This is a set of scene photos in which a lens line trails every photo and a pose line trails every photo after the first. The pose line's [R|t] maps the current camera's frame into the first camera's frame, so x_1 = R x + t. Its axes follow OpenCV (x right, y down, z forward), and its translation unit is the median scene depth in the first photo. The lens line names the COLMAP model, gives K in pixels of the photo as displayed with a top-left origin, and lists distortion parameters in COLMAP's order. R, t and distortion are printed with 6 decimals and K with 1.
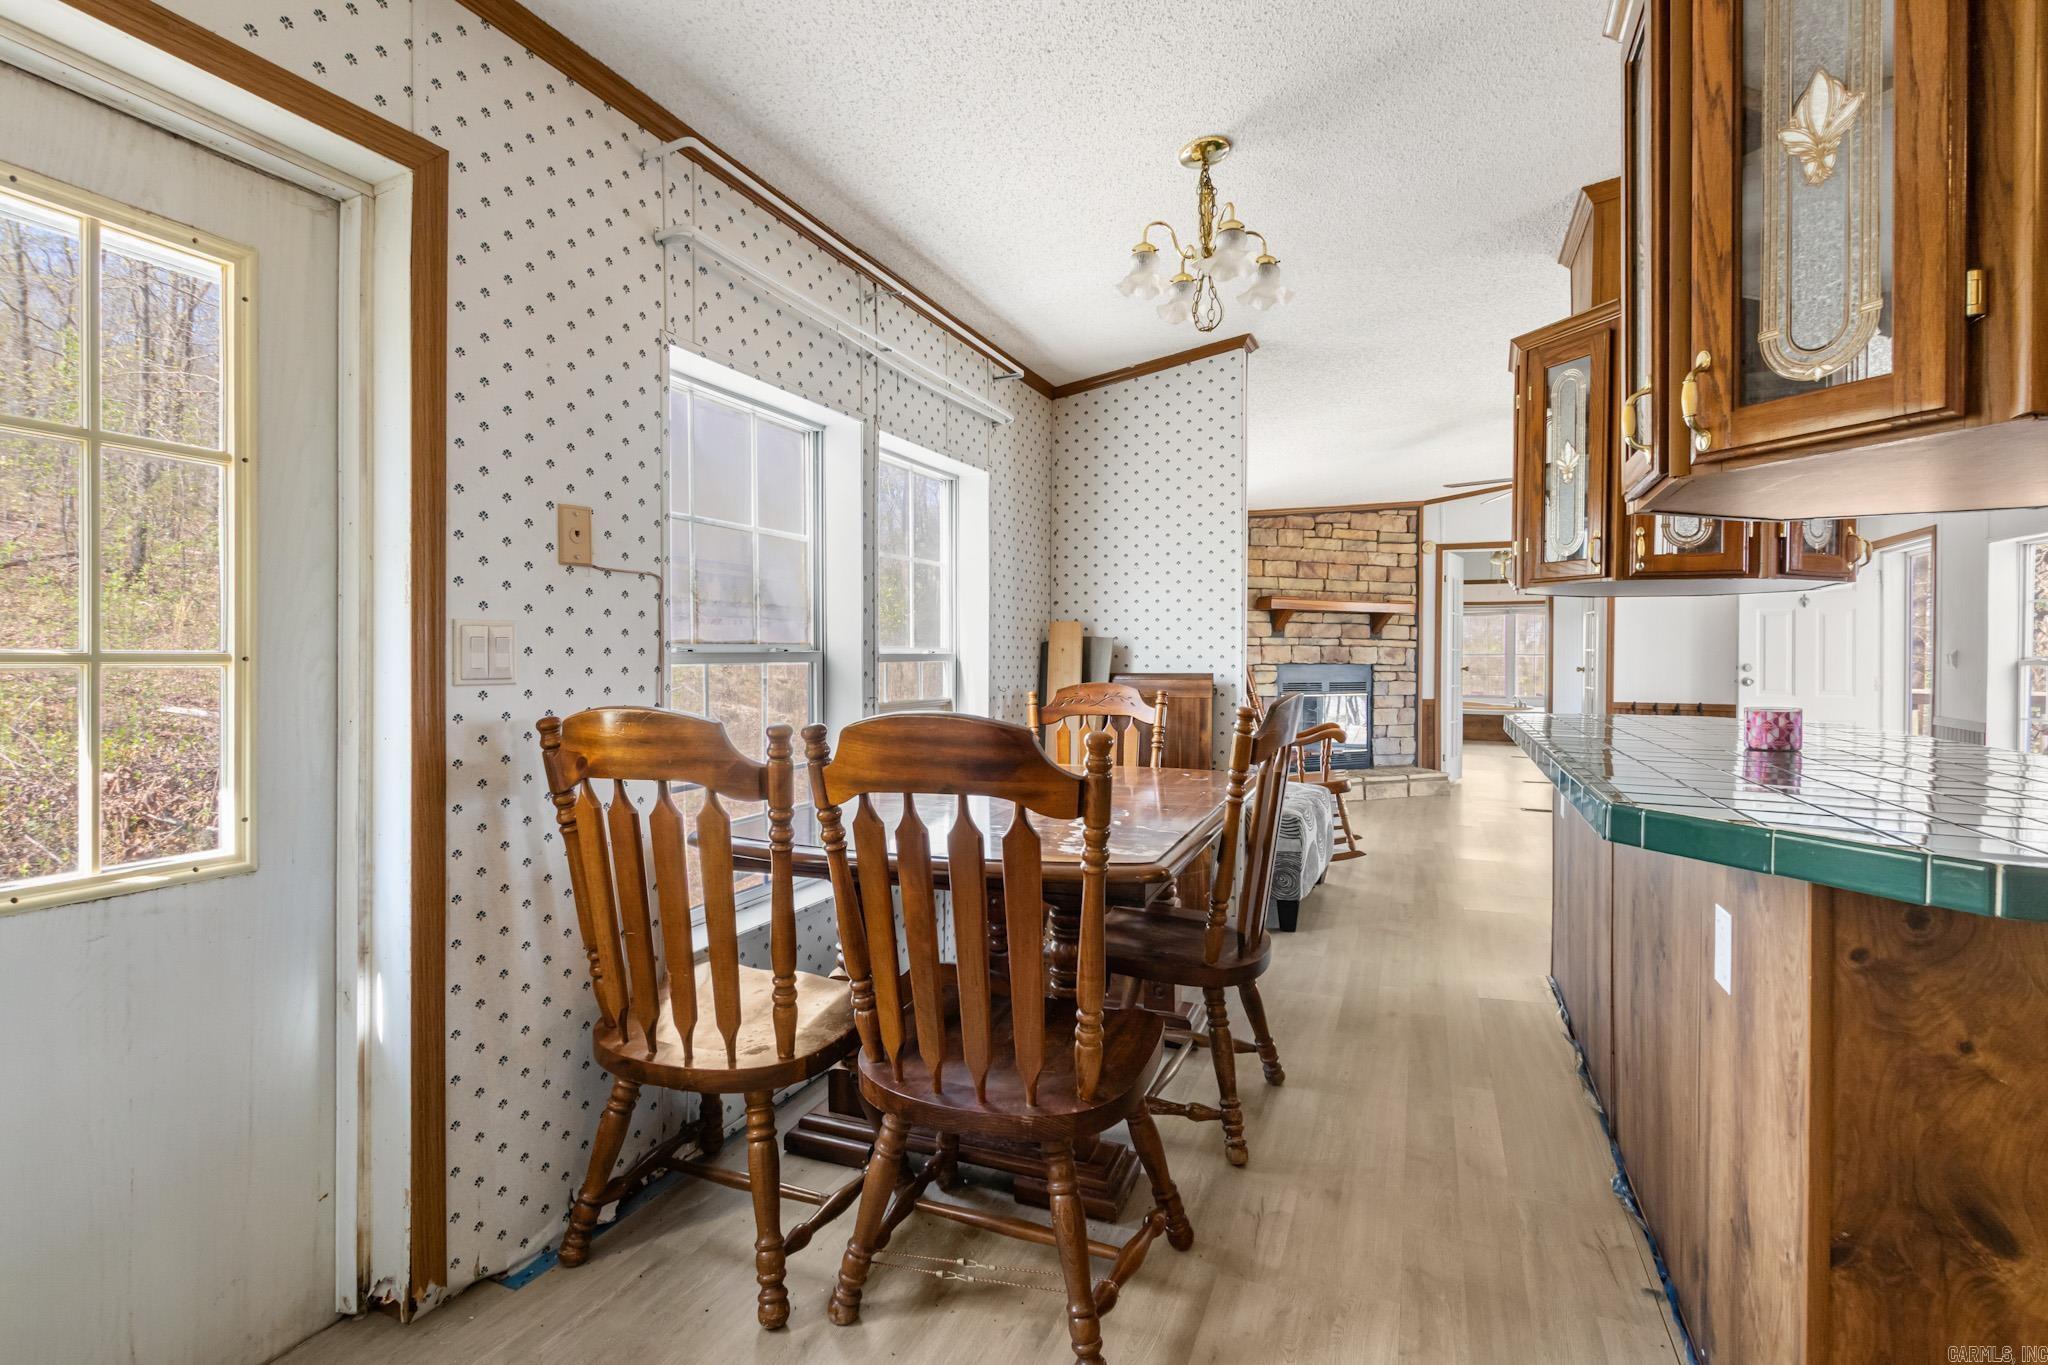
lens RADIAL K [[962.3, 0, 1015.1], [0, 962.3, 660.7], [0, 0, 1]] dist [0.000946, 0.000063]
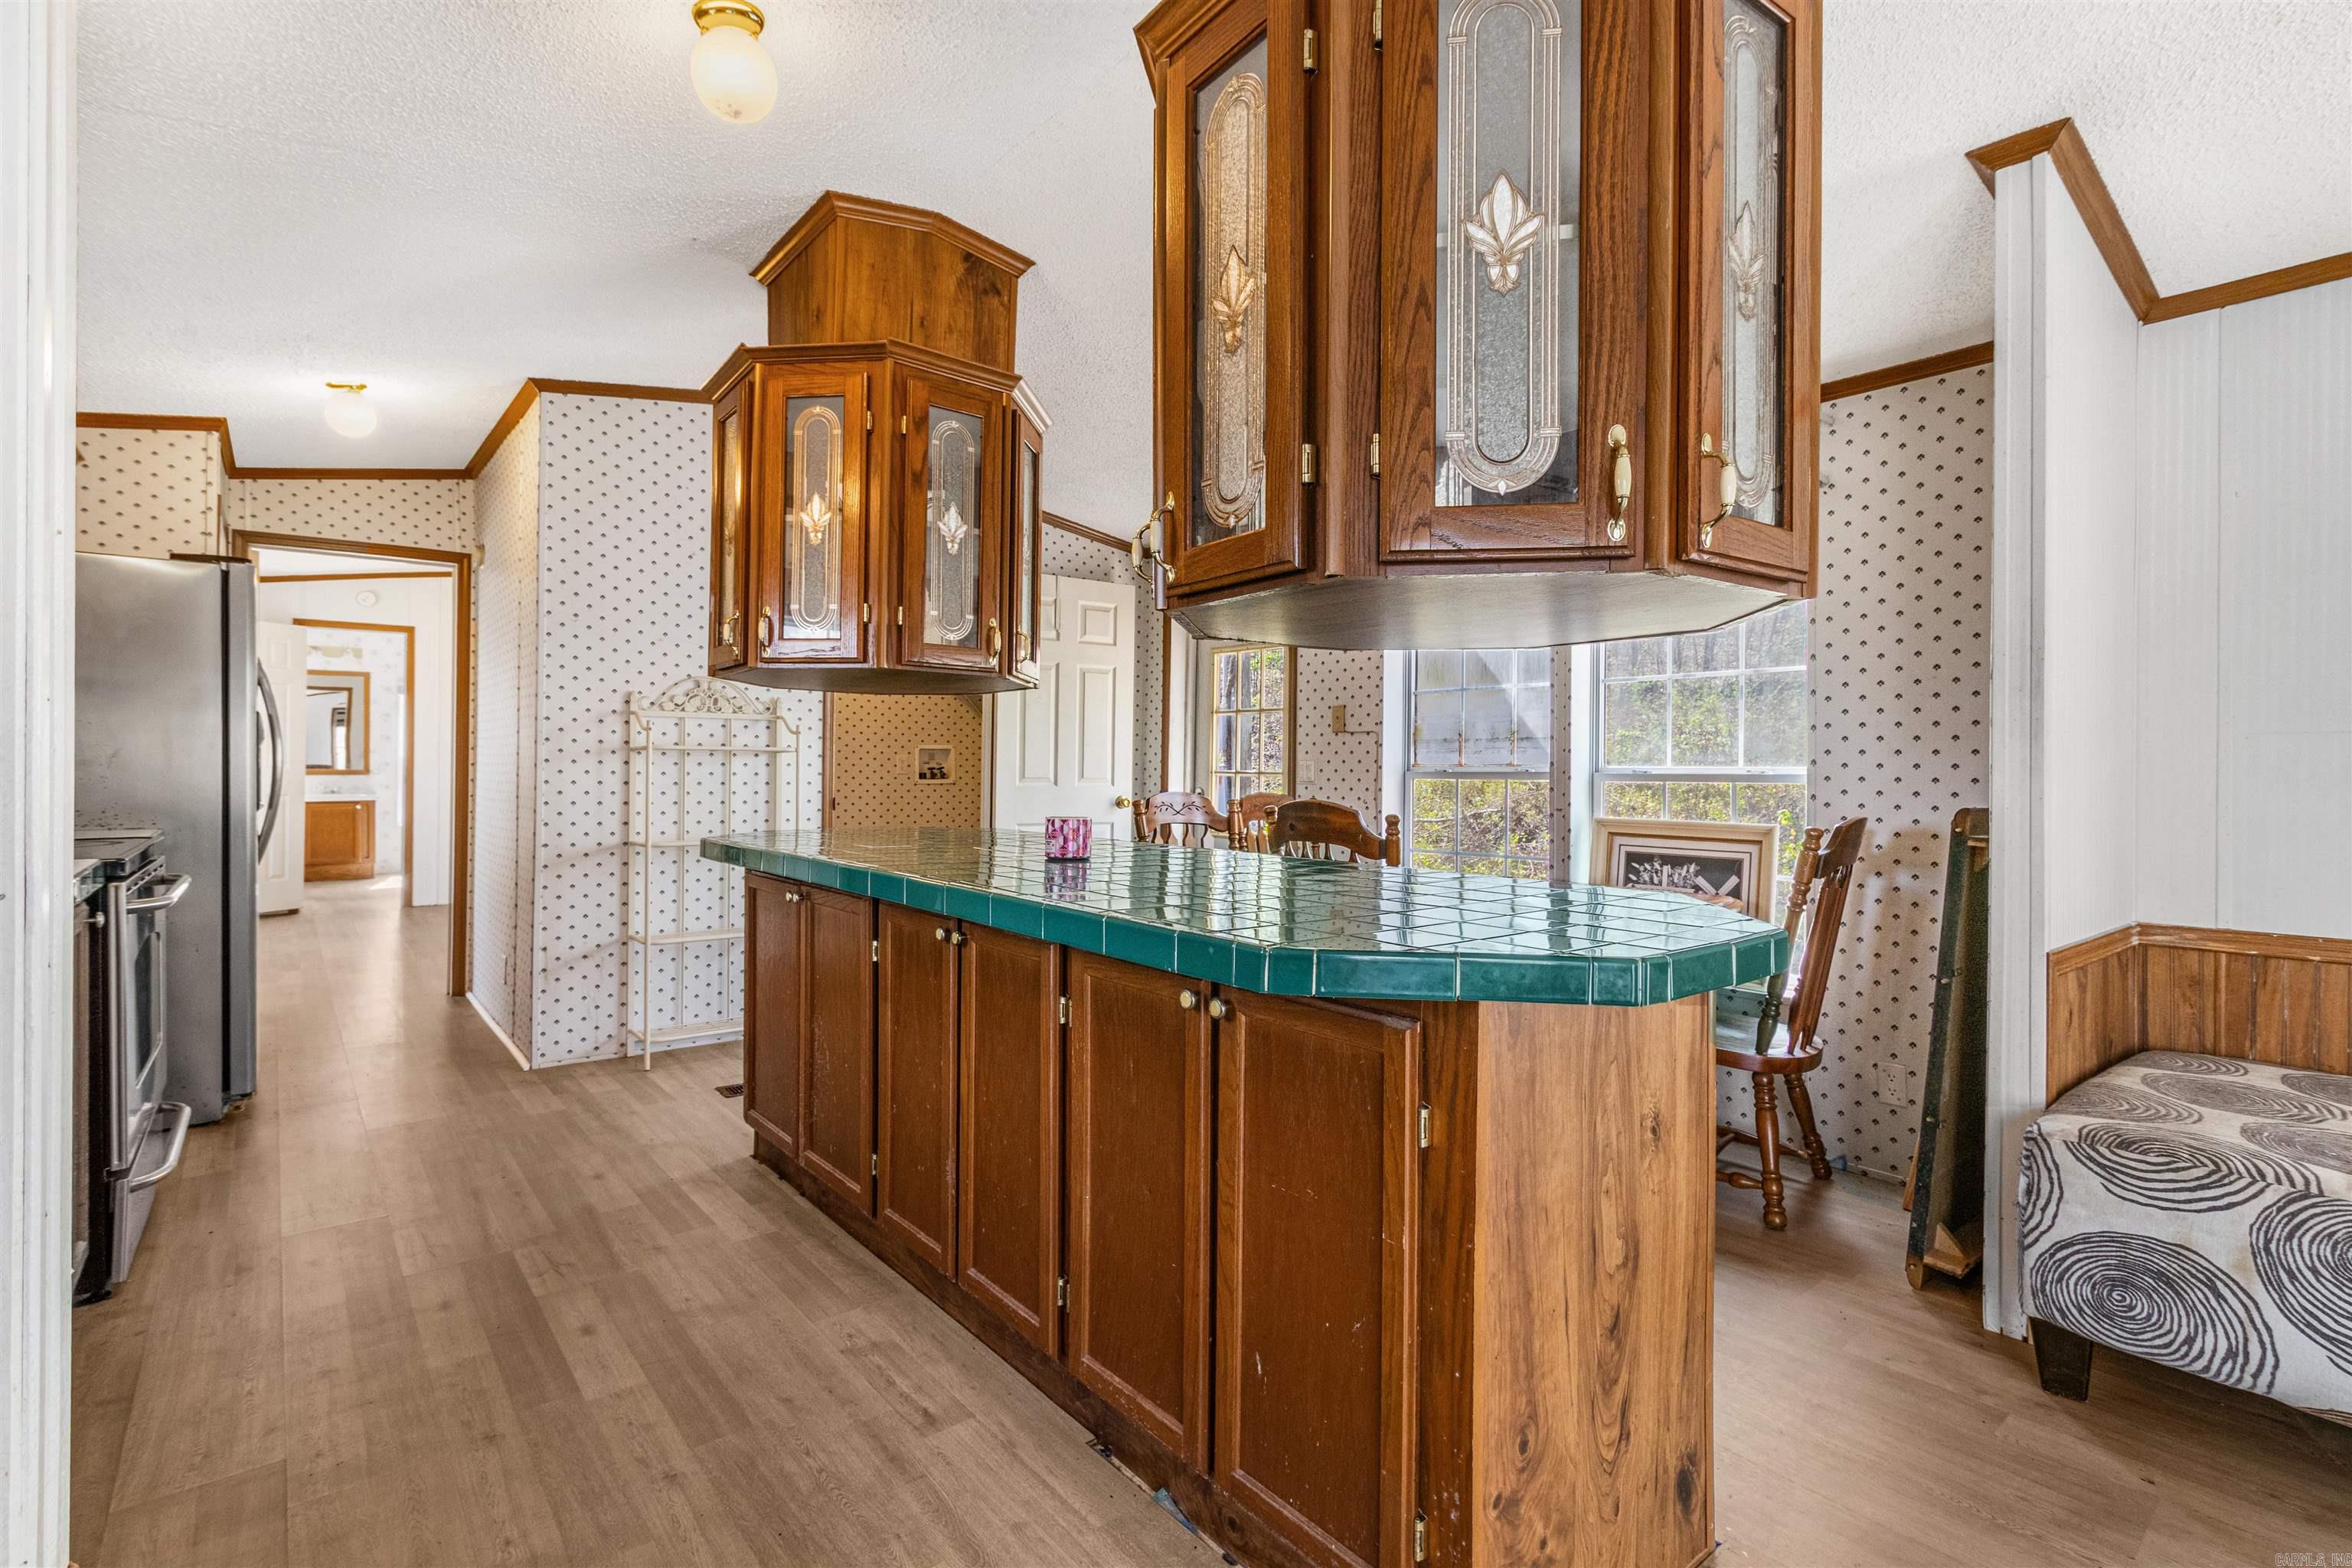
lens RADIAL K [[1091.6, 0, 1165.9], [0, 1091.6, 766.8], [0, 0, 1]] dist [0.001534, -0.000055]
pose [[-0.468133, -0.011173, -0.883587, 0.457911], [-0.015487, 0.999870, -0.004438, -0.000489], [0.883522, 0.011607, -0.468245, 0.428298]]
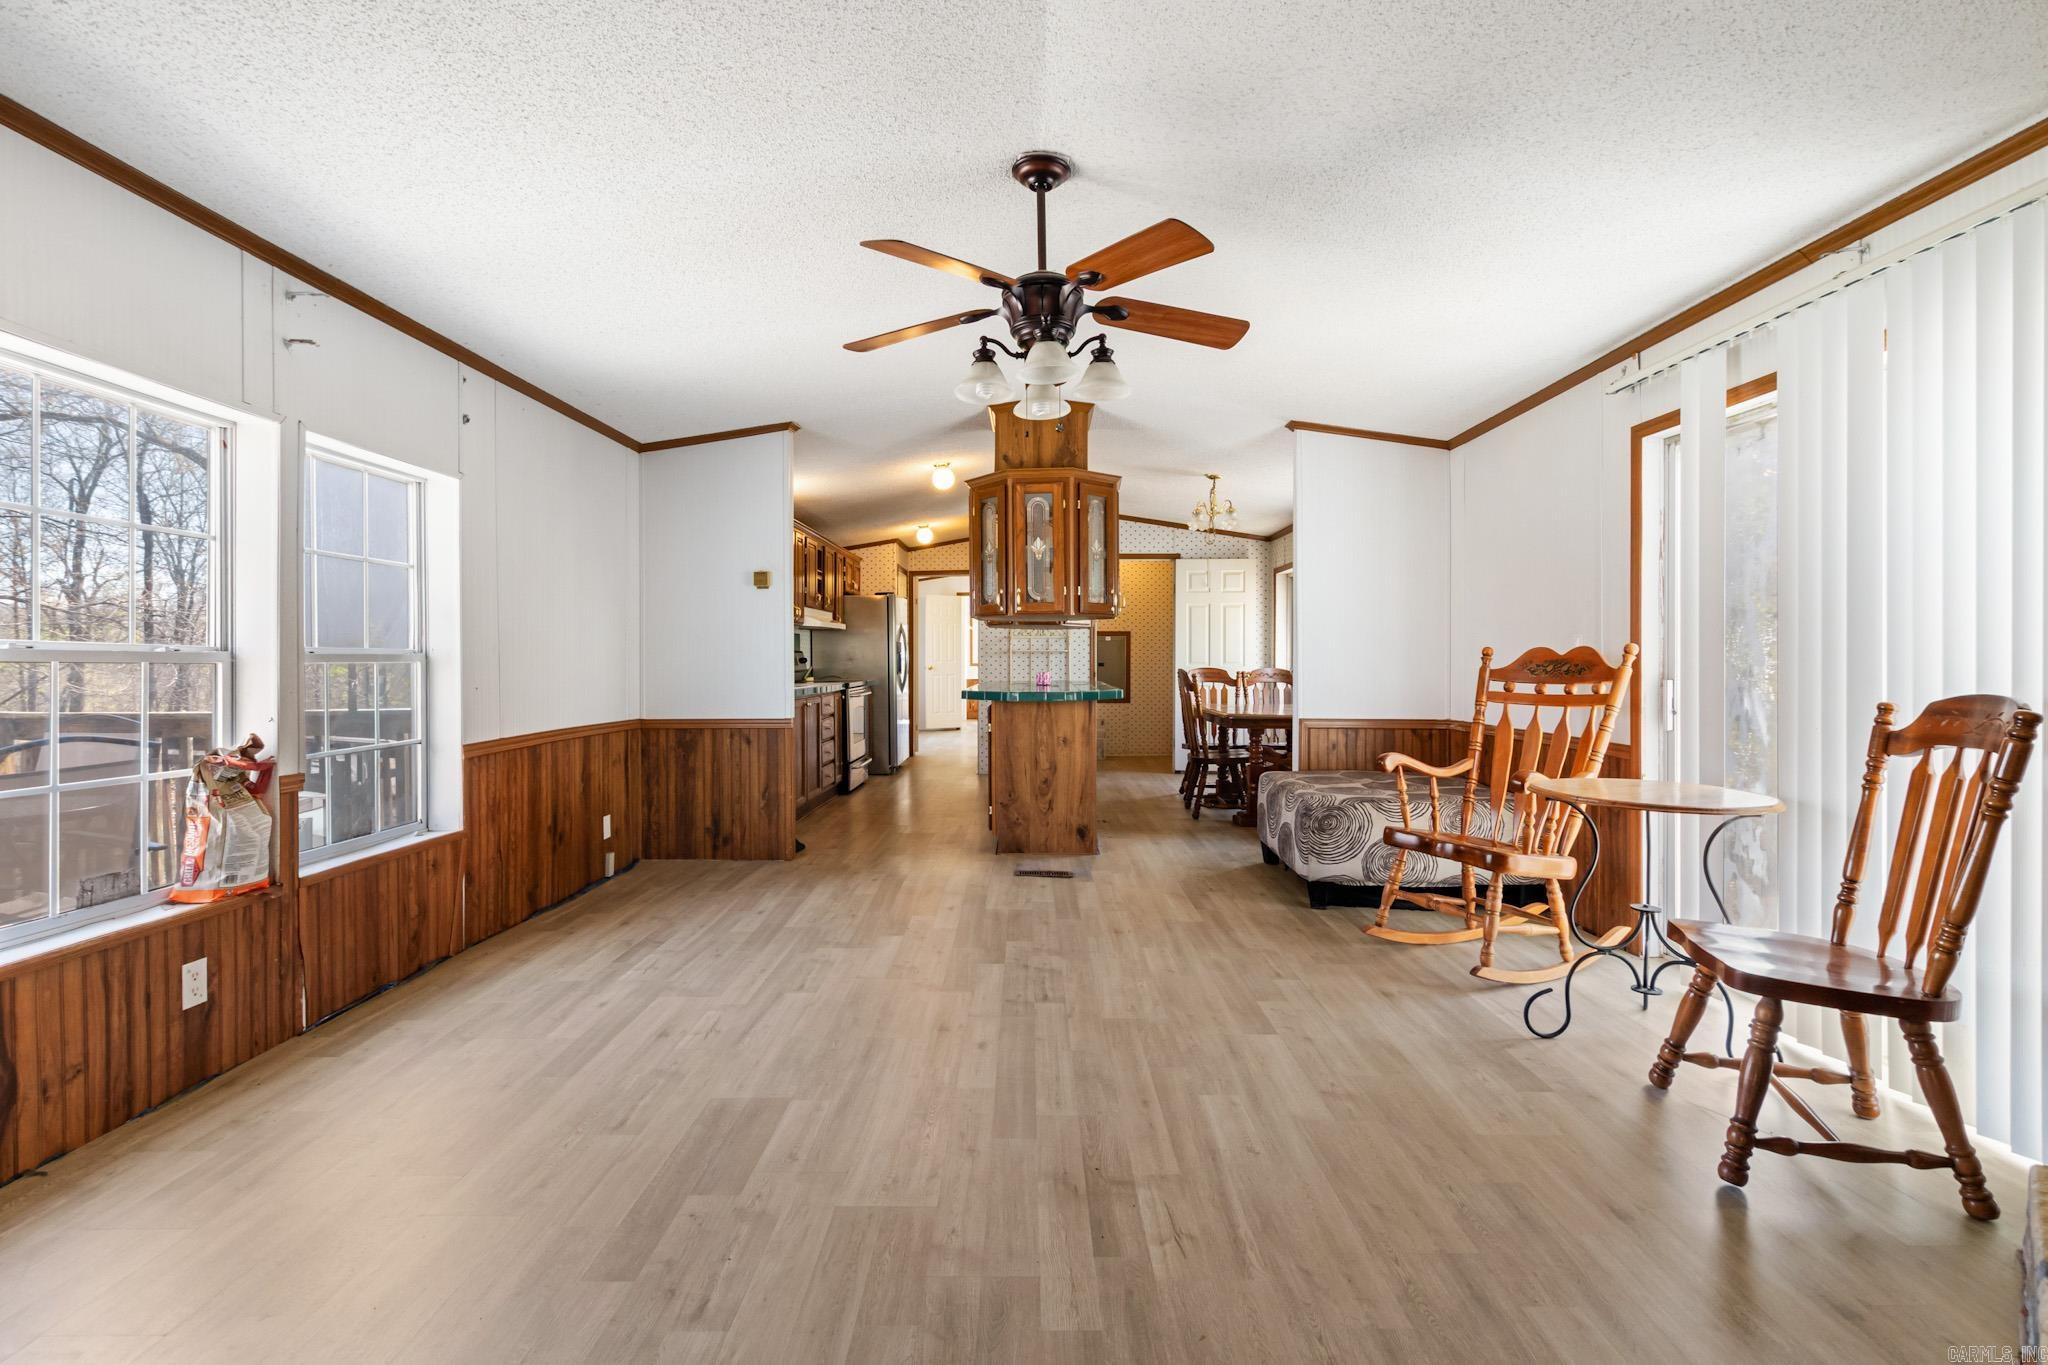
lens RADIAL K [[942.3, 0, 1022.3], [0, 942.3, 661.3], [0, 0, 1]] dist [-0.001250, -0.000040]
pose [[-0.924452, -0.002188, -0.381292, 0.536383], [-0.003674, 0.999988, 0.003170, 0.000561], [0.381281, 0.004331, -0.924449, 1.015736]]
